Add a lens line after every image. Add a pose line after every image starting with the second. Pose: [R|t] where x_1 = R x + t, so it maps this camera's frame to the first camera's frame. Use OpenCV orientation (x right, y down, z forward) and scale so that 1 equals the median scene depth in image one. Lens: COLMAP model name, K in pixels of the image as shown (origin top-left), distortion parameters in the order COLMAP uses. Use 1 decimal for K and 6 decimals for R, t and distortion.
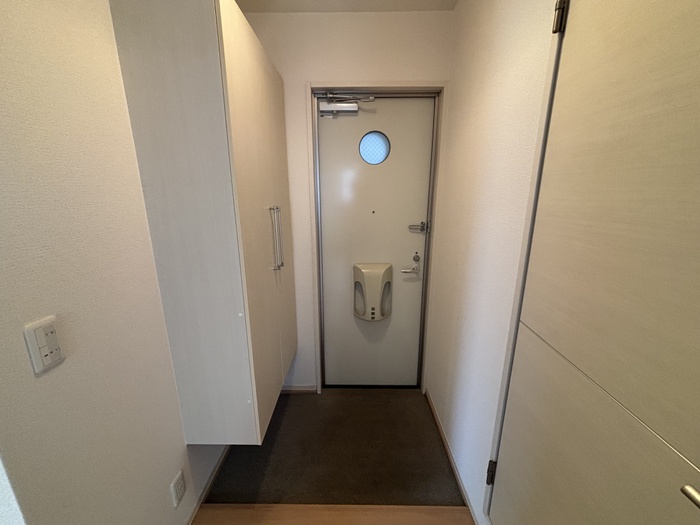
lens RADIAL K [[281.7, 0, 344.2], [0, 281.7, 266.7], [0, 0, 1]] dist [0.002987, -0.000718]
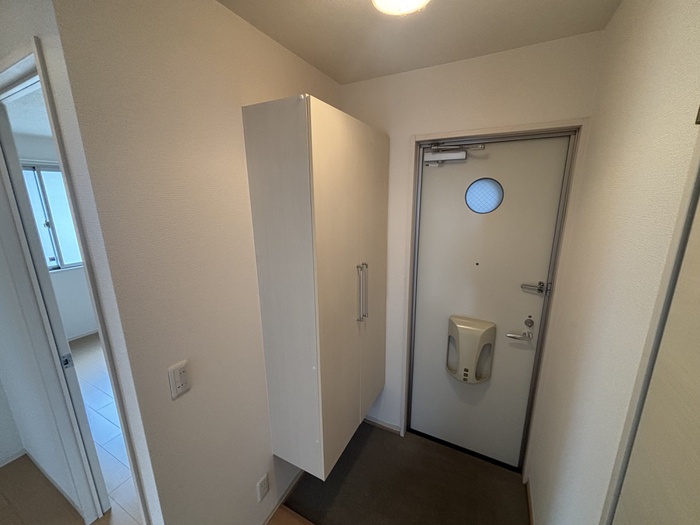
lens RADIAL K [[281.7, 0, 349.7], [0, 281.7, 264.3], [0, 0, 1]] dist [0.002987, -0.000718]
pose [[0.893013, 0.099183, -0.438965, 0.144618], [-0.099688, 0.994776, 0.021966, -0.186454], [0.438851, 0.024144, 0.898236, 0.010685]]
